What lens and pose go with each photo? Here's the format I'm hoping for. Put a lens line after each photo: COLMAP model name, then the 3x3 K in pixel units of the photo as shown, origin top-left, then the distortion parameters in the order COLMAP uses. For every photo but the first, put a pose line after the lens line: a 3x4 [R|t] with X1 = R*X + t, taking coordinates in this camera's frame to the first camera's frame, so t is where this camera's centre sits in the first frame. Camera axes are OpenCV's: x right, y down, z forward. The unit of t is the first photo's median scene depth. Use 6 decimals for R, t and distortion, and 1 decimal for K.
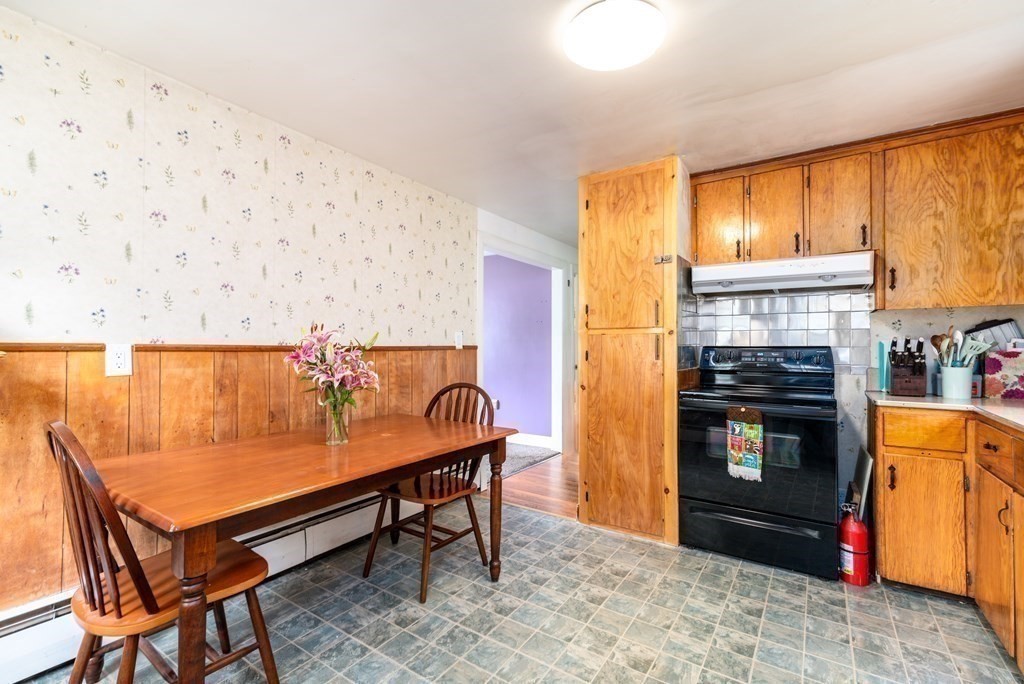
lens RADIAL K [[454.8, 0, 513.1], [0, 454.8, 343.4], [0, 0, 1]] dist [0.012163, 0.000087]
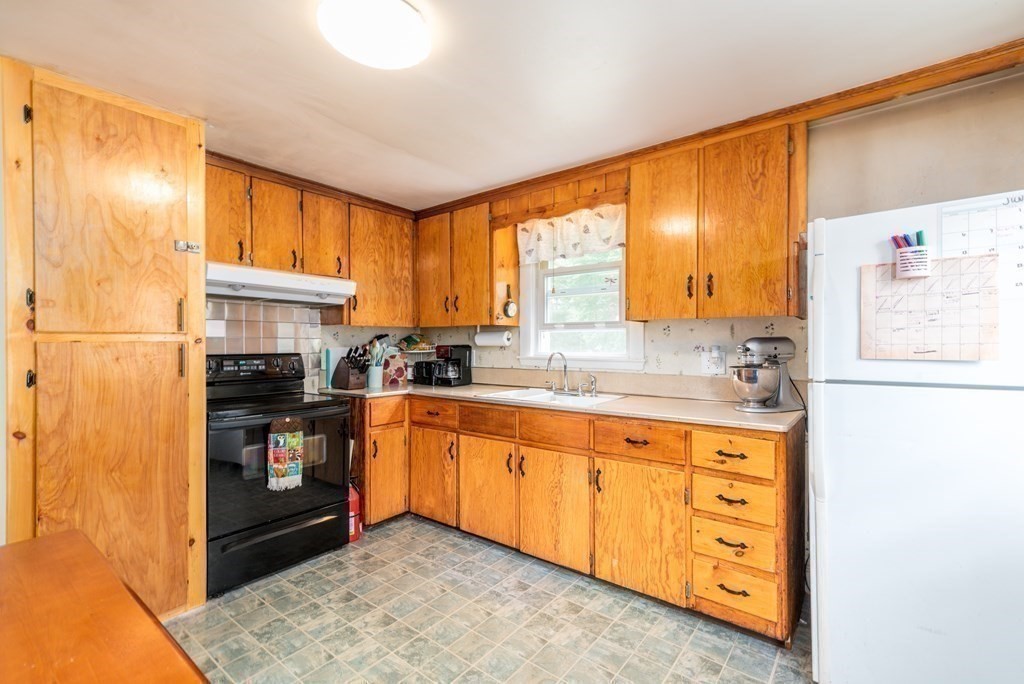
lens RADIAL K [[454.8, 0, 513.1], [0, 454.8, 343.4], [0, 0, 1]] dist [0.012163, 0.000087]
pose [[0.081854, -0.002902, 0.996640, -0.437391], [-0.008300, 0.999959, 0.003593, -0.029218], [-0.996610, -0.008566, 0.081827, 0.414885]]
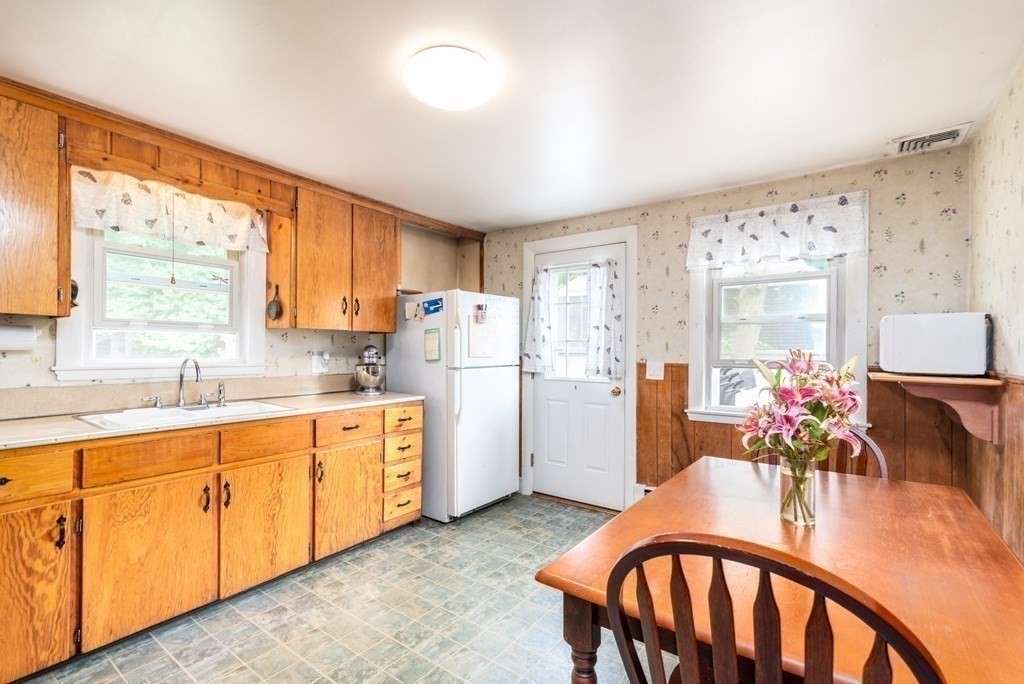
lens RADIAL K [[454.8, 0, 513.1], [0, 454.8, 343.4], [0, 0, 1]] dist [0.012163, 0.000087]
pose [[-0.998893, -0.013957, 0.044921, 0.013690], [-0.014911, 0.999669, -0.020988, -0.024566], [-0.044613, -0.021634, -0.998770, 1.324006]]
